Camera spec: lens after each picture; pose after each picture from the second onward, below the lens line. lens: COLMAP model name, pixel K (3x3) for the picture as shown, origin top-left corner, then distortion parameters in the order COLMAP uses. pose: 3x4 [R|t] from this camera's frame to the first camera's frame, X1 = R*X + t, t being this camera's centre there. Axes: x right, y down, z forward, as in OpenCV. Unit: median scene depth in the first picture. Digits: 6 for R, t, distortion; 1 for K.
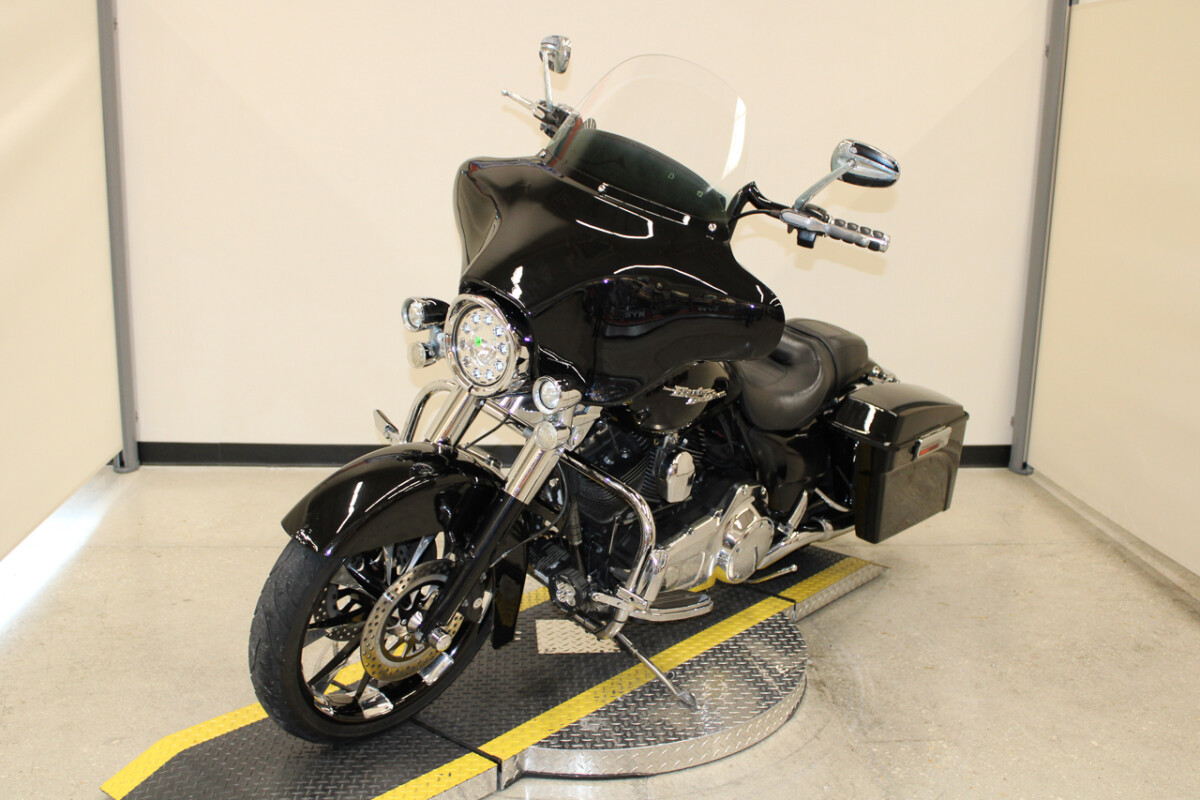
lens RADIAL K [[1292.7, 0, 604.6], [0, 1292.7, 399.7], [0, 0, 1]] dist [-0.117074, 0.146640]
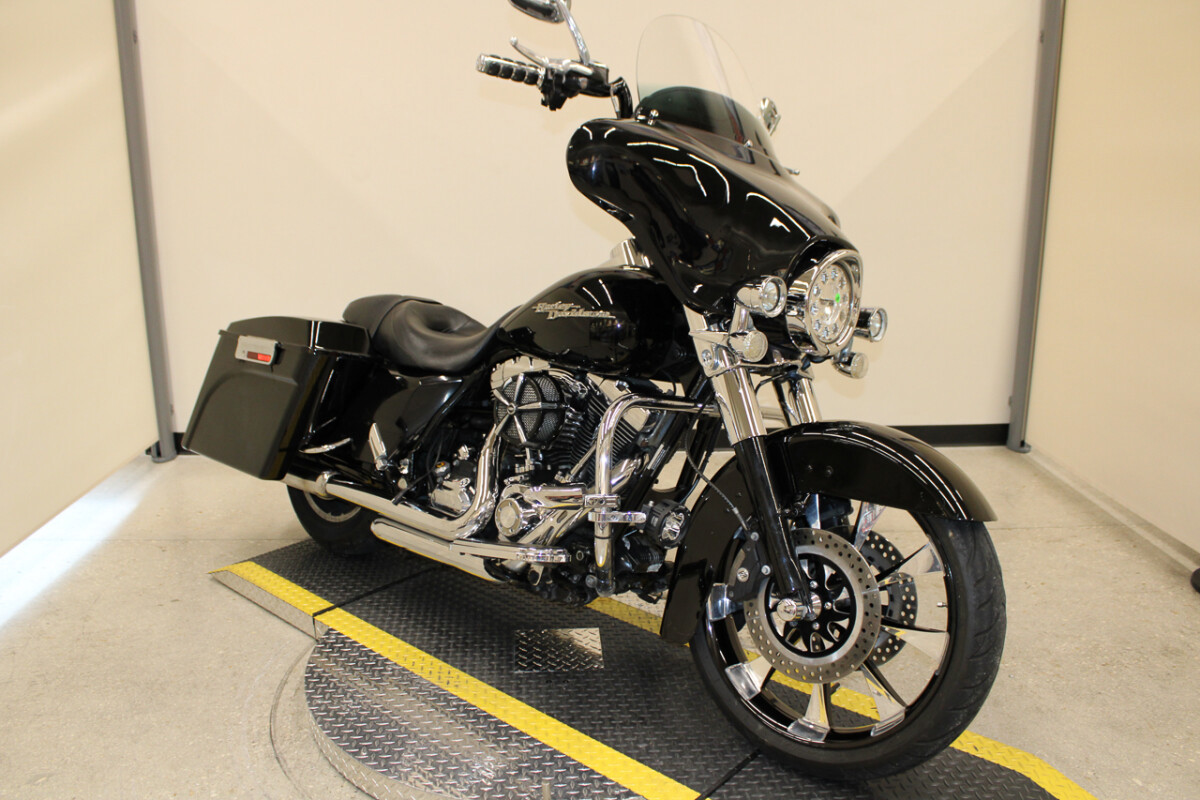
lens RADIAL K [[1014.1, 0, 604.6], [0, 1014.1, 393.4], [0, 0, 1]] dist [-0.149124, 0.129110]
pose [[0.998577, -0.014723, -0.051249, 0.047279], [0.015640, 0.999724, 0.017549, -0.011714], [0.050977, -0.018326, 0.998532, 0.260147]]
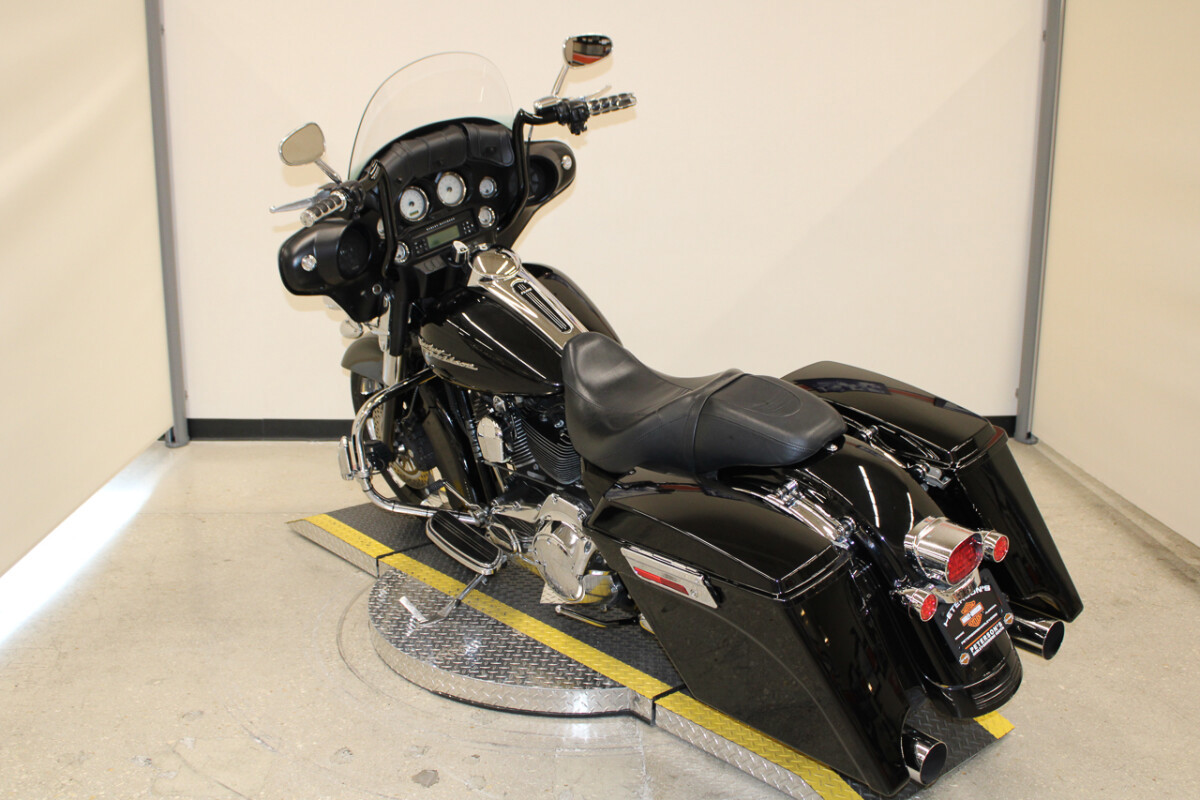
lens RADIAL K [[1274.2, 0, 600.0], [0, 1274.2, 400.0], [0, 0, 1]] dist [-0.123697, 0.158959]
pose [[0.998726, -0.008319, -0.049775, 0.044173], [0.008824, 0.999912, 0.009934, 0.013228], [0.049688, -0.010361, 0.998711, -0.053098]]
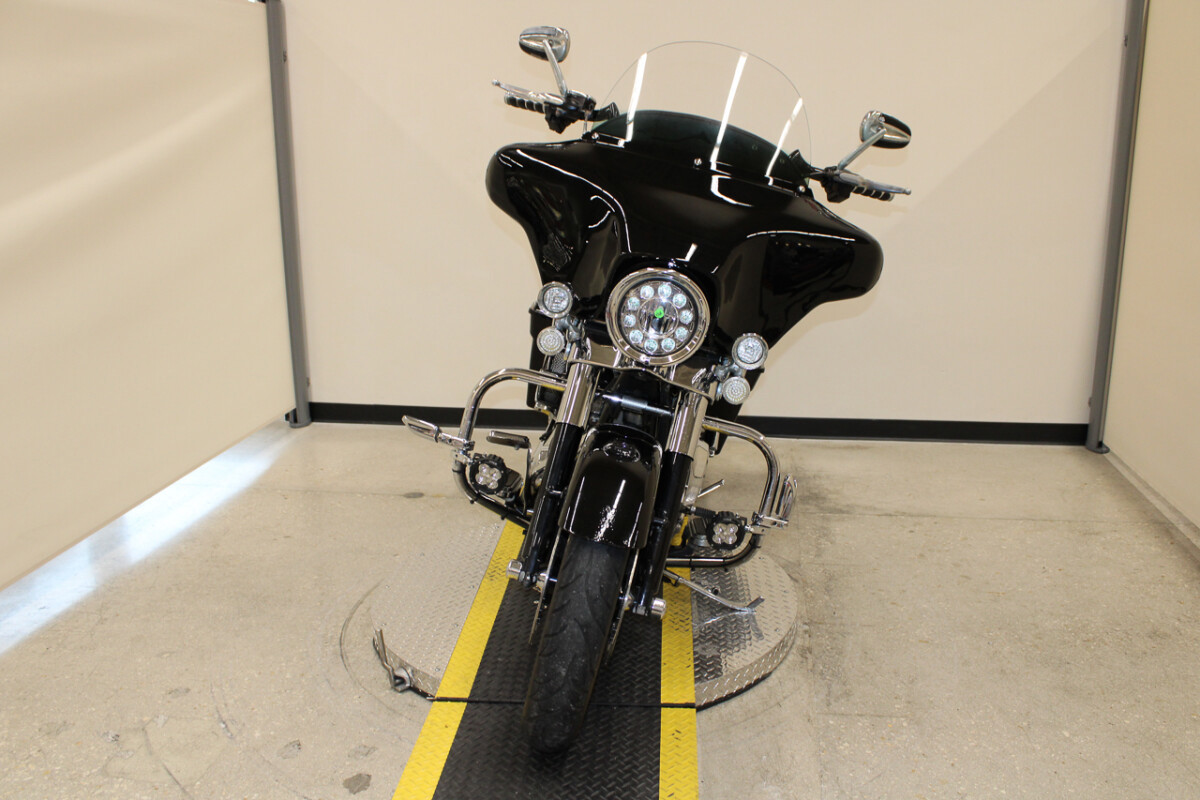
lens RADIAL K [[1054.3, 0, 608.5], [0, 1054.3, 401.9], [0, 0, 1]] dist [-0.157207, 0.145941]
pose [[0.973934, 0.022455, -0.225719, 0.176849], [-0.016946, 0.999510, 0.026318, 0.002586], [0.226199, -0.021807, 0.973837, 0.139386]]
